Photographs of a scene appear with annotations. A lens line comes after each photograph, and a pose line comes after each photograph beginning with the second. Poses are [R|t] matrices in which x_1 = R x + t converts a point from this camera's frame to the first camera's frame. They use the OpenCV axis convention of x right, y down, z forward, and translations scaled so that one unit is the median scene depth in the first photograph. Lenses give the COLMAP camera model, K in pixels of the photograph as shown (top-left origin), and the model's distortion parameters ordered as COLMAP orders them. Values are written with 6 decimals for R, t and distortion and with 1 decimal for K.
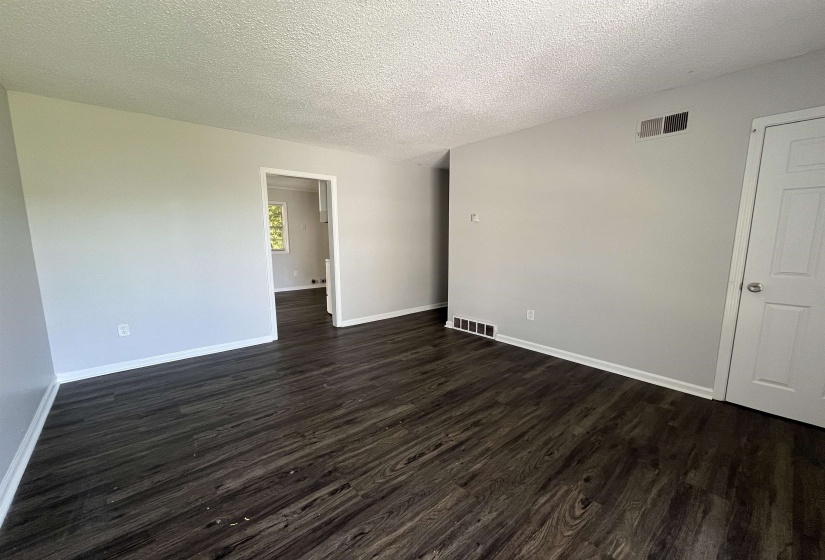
lens RADIAL K [[330.2, 0, 410.7], [0, 330.2, 284.6], [0, 0, 1]] dist [0.002109, 0.000150]
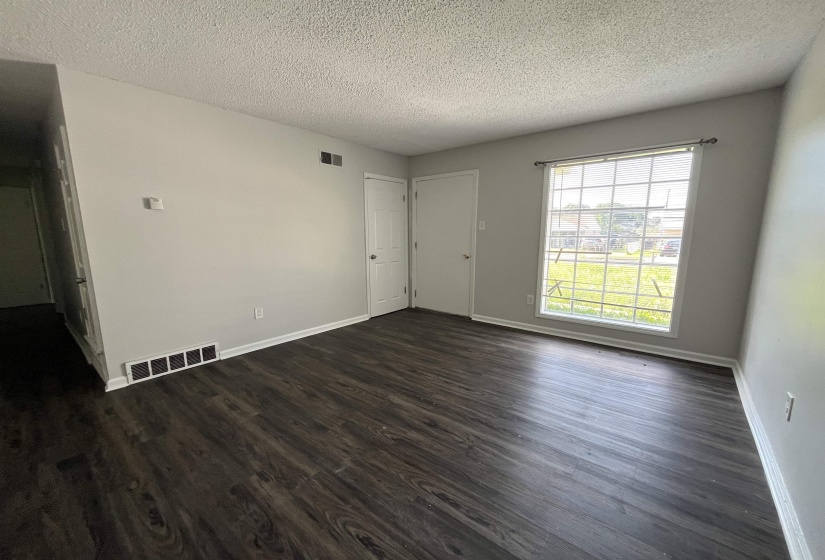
lens RADIAL K [[330.2, 0, 410.7], [0, 330.2, 284.6], [0, 0, 1]] dist [0.002109, 0.000150]
pose [[-0.158667, -0.150809, 0.975747, -0.905161], [0.146092, 0.973801, 0.174265, -0.132650], [-0.976464, 0.170199, -0.132478, 0.970234]]
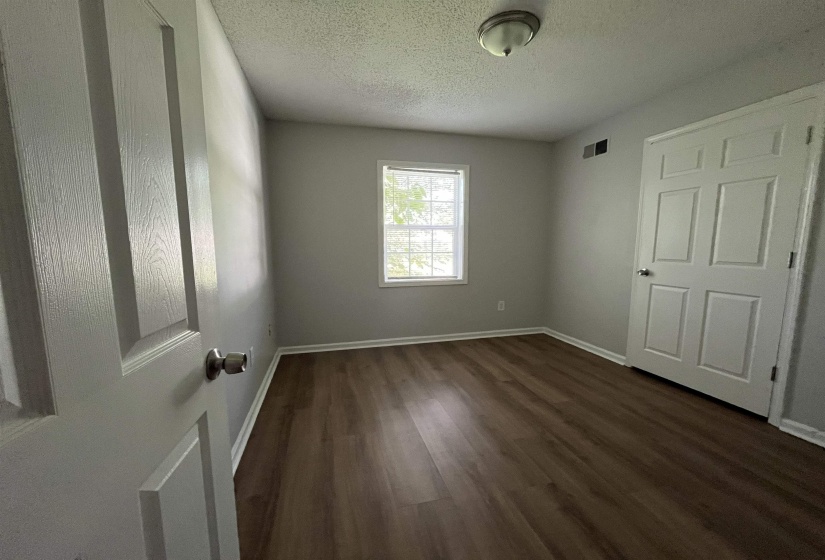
lens RADIAL K [[330.2, 0, 410.7], [0, 330.2, 284.6], [0, 0, 1]] dist [0.002109, 0.000150]
pose [[0.893256, 0.063209, -0.445083, 0.726456], [-0.081054, 0.996485, -0.021155, 0.137943], [0.442182, 0.054973, 0.895239, -0.462891]]
